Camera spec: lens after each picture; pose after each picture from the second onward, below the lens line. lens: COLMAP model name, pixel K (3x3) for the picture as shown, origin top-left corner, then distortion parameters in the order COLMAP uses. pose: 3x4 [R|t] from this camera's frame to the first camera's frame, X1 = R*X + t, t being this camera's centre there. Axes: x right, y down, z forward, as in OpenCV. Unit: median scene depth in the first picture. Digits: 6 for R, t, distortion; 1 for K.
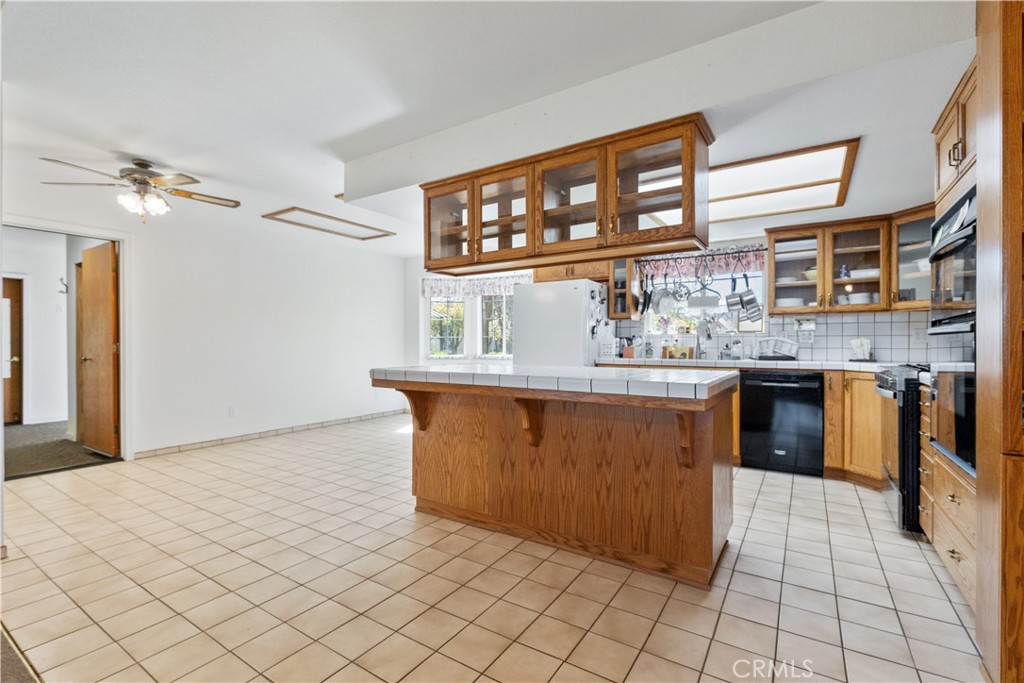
lens RADIAL K [[458.5, 0, 507.3], [0, 458.5, 342.9], [0, 0, 1]] dist [0.002387, -0.000076]
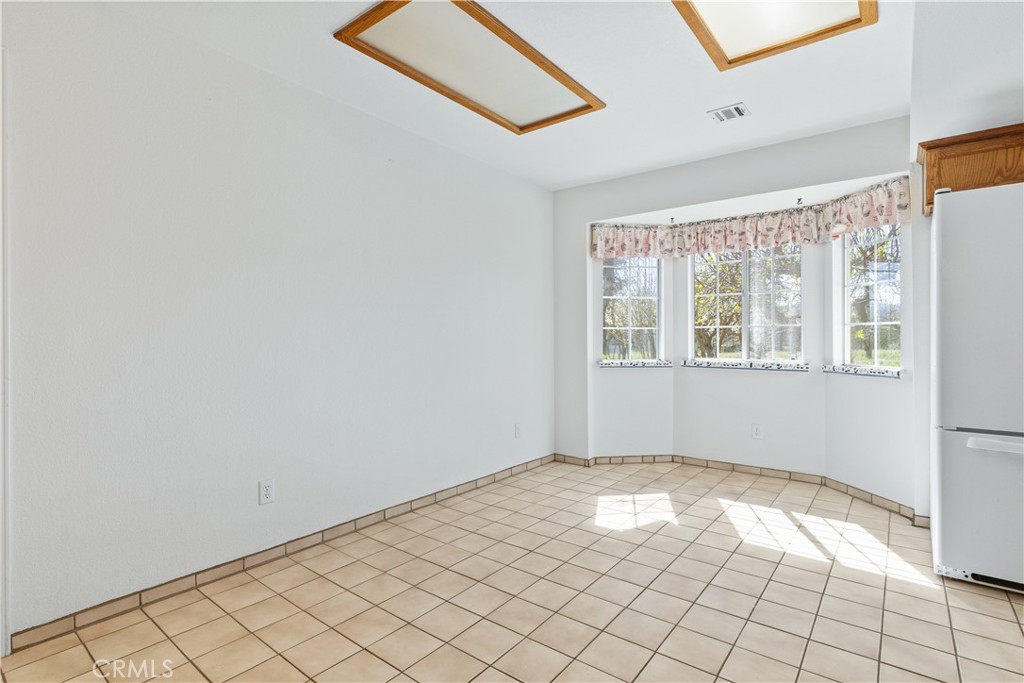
lens RADIAL K [[482.7, 0, 512.0], [0, 482.7, 341.5], [0, 0, 1]] dist [0.001697, 0.000867]
pose [[0.995876, -0.000846, -0.090716, -0.397627], [0.001348, 0.999984, 0.005472, -0.000095], [0.090710, -0.005572, 0.995862, 0.694422]]
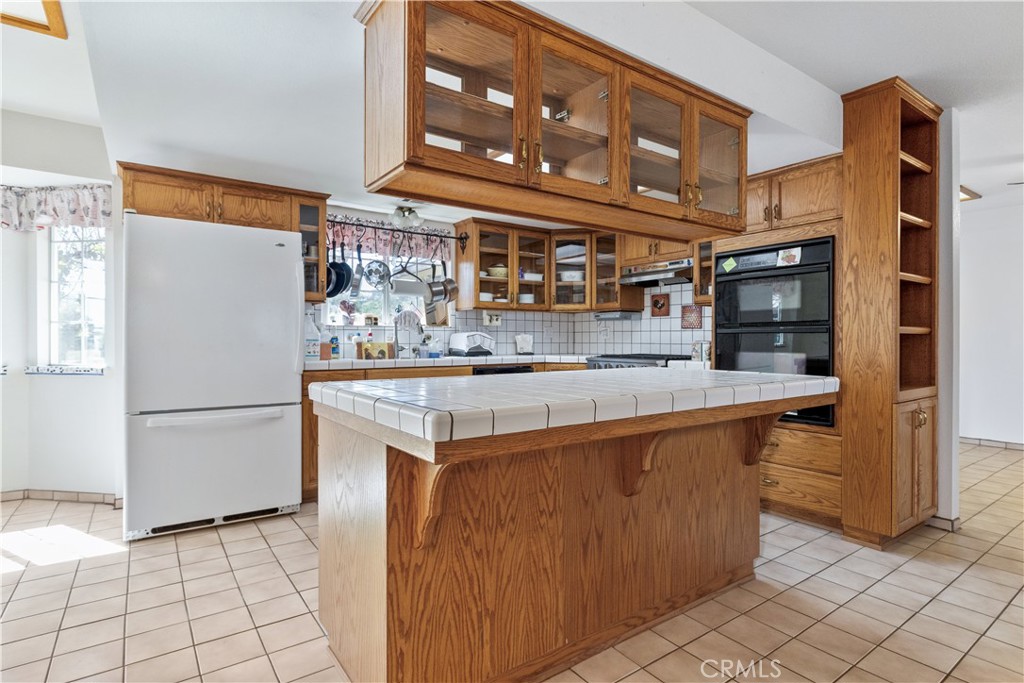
lens RADIAL K [[529.3, 0, 511.9], [0, 529.3, 339.5], [0, 0, 1]] dist [0.000965, -0.009169]
pose [[0.365480, -0.002380, 0.930816, -0.431932], [-0.001967, 0.999993, 0.003329, -0.000780], [-0.930817, -0.003048, 0.365472, 0.534754]]
